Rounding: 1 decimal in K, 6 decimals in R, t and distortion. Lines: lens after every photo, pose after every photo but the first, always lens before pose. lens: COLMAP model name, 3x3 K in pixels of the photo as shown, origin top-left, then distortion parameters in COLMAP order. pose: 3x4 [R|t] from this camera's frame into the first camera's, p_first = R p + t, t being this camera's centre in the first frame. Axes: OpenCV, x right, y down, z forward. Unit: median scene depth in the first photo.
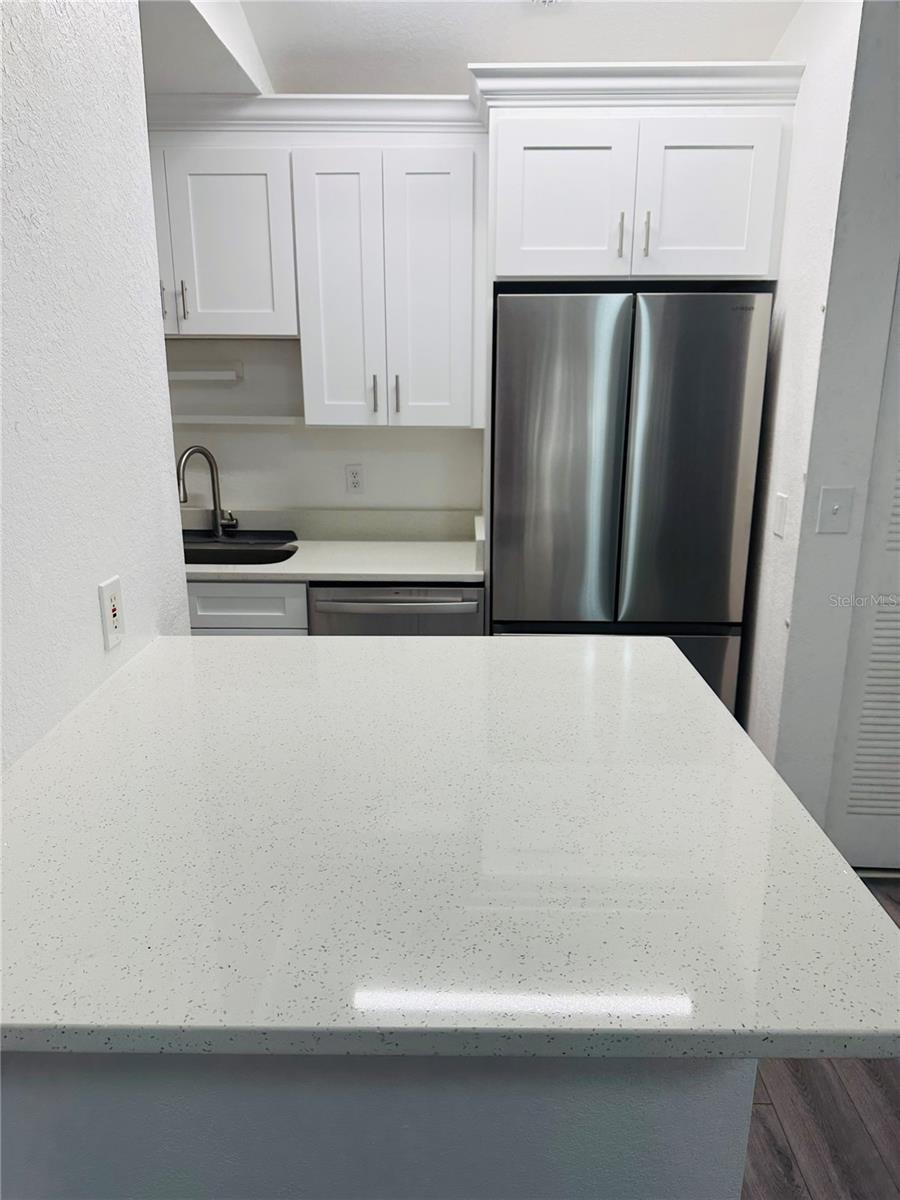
lens RADIAL K [[897.4, 0, 469.8], [0, 897.4, 604.6], [0, 0, 1]] dist [0.065680, -0.000510]
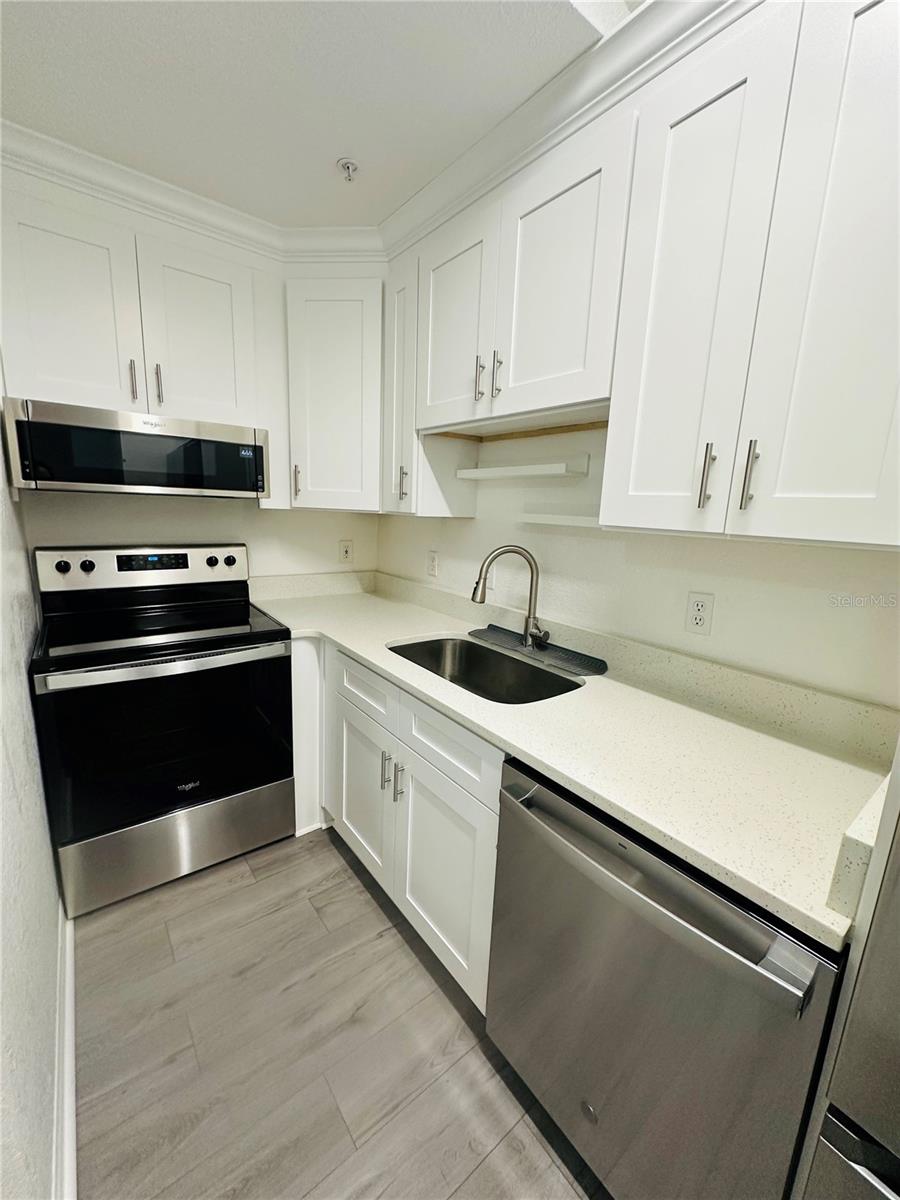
lens RADIAL K [[475.8, 0, 450.0], [0, 475.8, 600.0], [0, 0, 1]] dist [-0.001637, 0.000155]
pose [[0.620832, 0.174724, -0.764224, 0.037158], [-0.248527, 0.968428, 0.019515, -0.121510], [0.743506, 0.177815, 0.644655, 0.687891]]
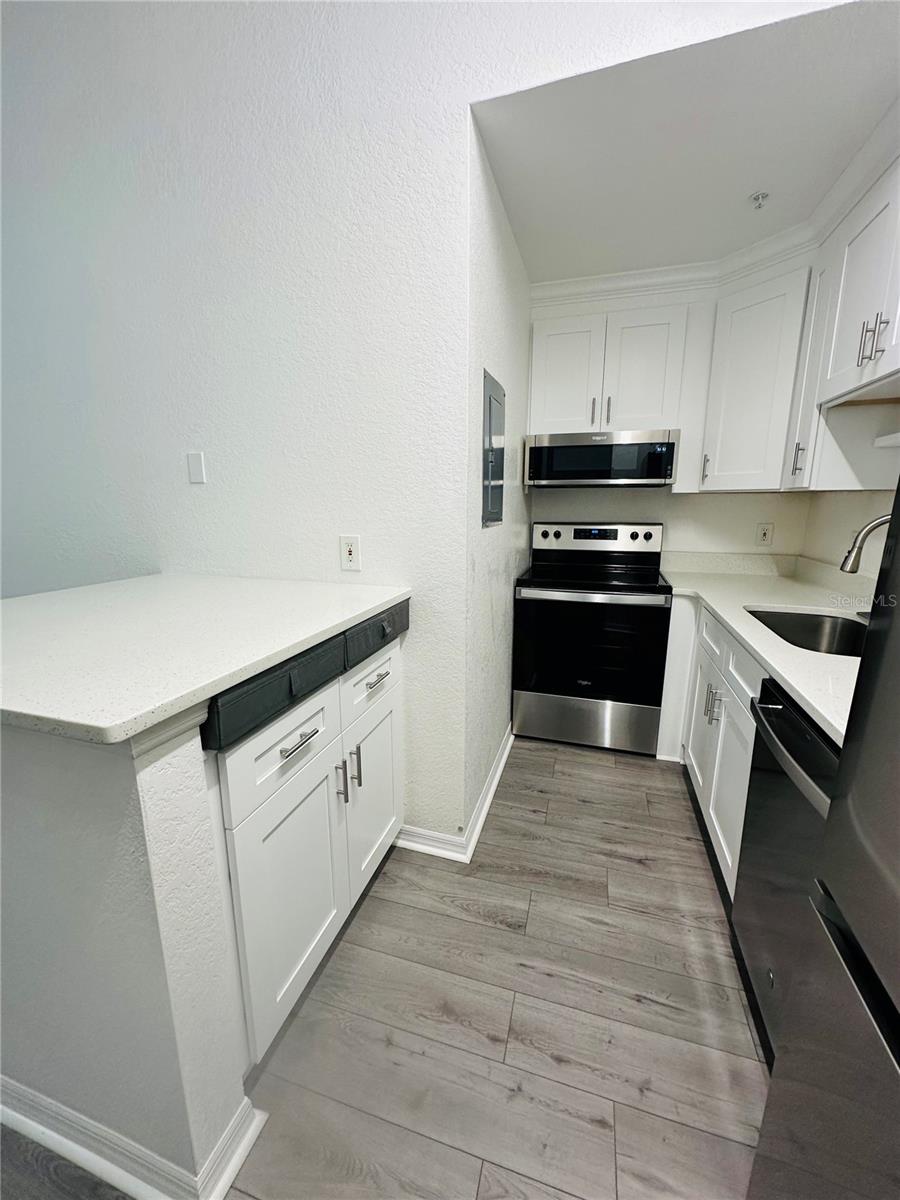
lens RADIAL K [[475.8, 0, 450.0], [0, 475.8, 600.0], [0, 0, 1]] dist [-0.001637, 0.000155]
pose [[-0.285402, 0.190717, -0.939240, 0.260921], [-0.257764, 0.928617, 0.266885, -0.114640], [0.923094, 0.318272, -0.215869, 0.773637]]
